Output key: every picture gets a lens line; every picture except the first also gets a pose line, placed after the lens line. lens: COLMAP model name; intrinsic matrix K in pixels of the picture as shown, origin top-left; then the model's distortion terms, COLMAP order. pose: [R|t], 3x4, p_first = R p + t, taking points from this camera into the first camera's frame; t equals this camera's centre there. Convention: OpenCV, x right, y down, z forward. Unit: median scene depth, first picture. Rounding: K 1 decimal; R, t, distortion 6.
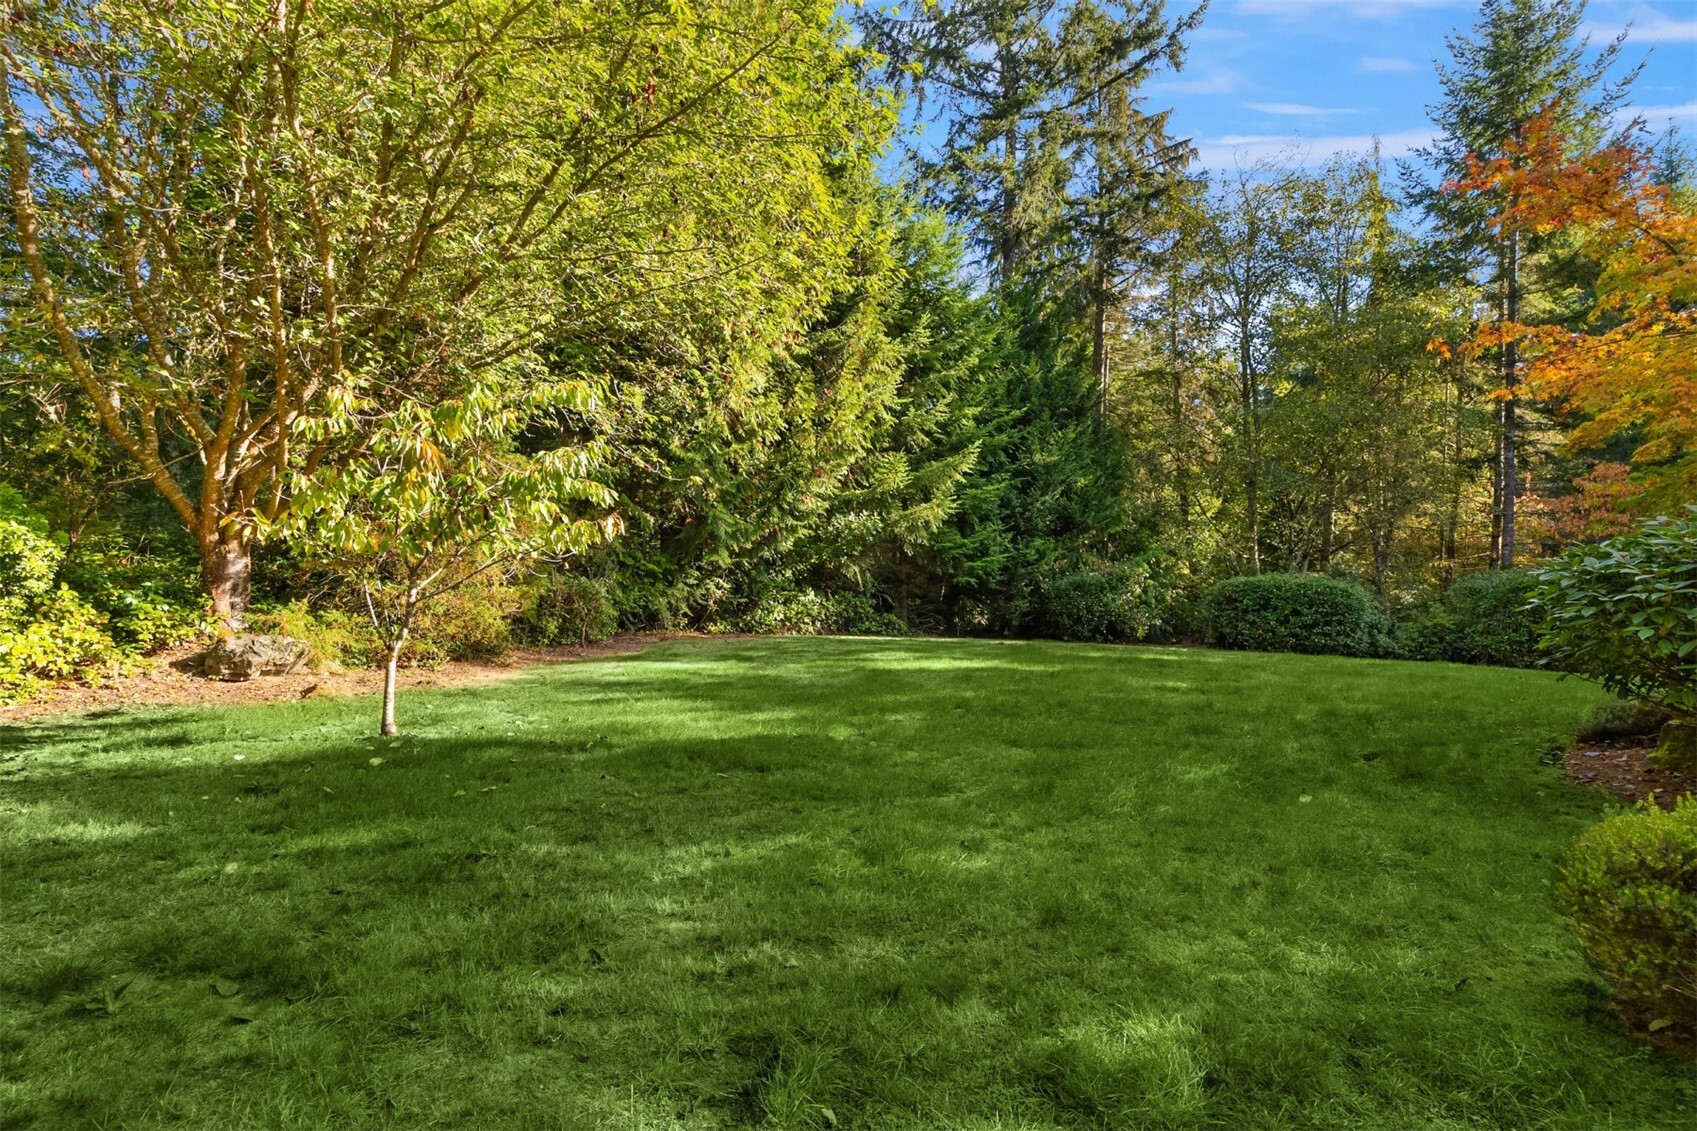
lens RADIAL K [[859.0, 0, 852.4], [0, 859.0, 564.2], [0, 0, 1]] dist [0.001145, 0.008061]
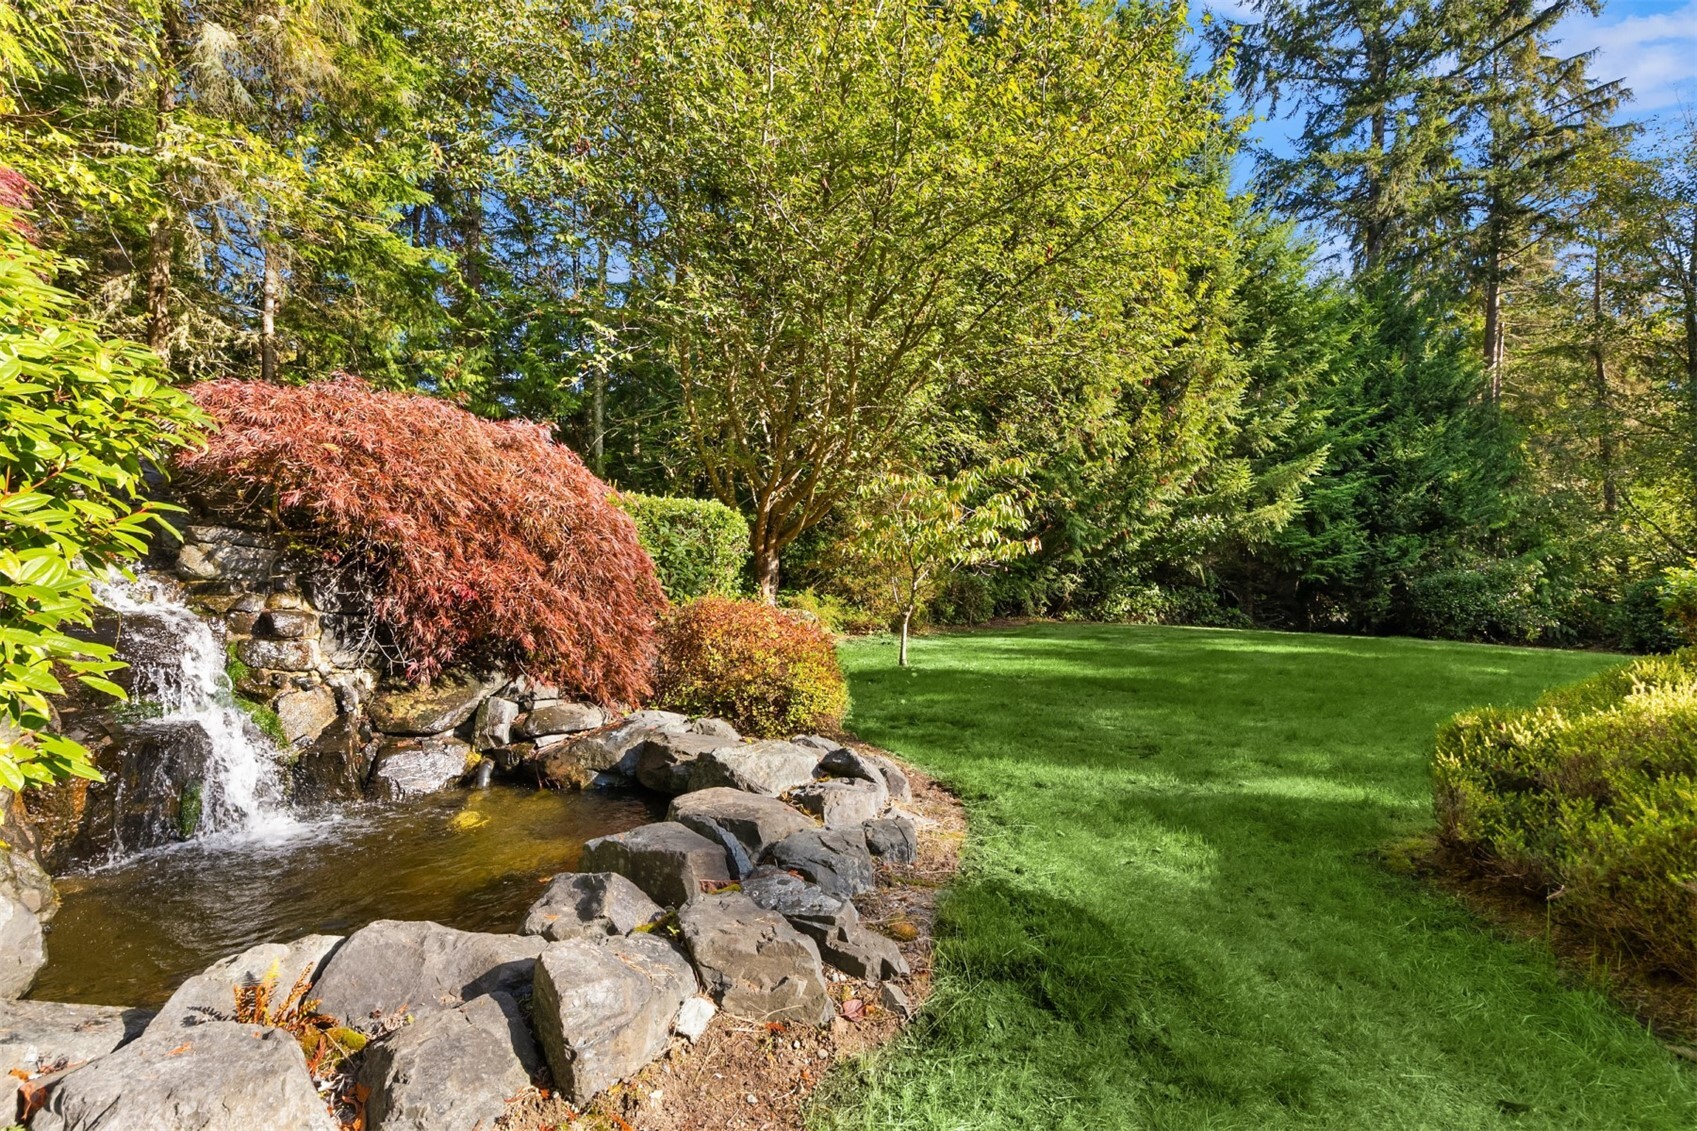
lens RADIAL K [[859.0, 0, 832.1], [0, 859.0, 576.2], [0, 0, 1]] dist [0.001145, 0.008061]
pose [[0.920303, 0.007390, -0.391137, 0.002465], [0.001193, 0.999764, 0.021696, -0.005912], [0.391205, -0.020434, 0.920077, -0.191407]]
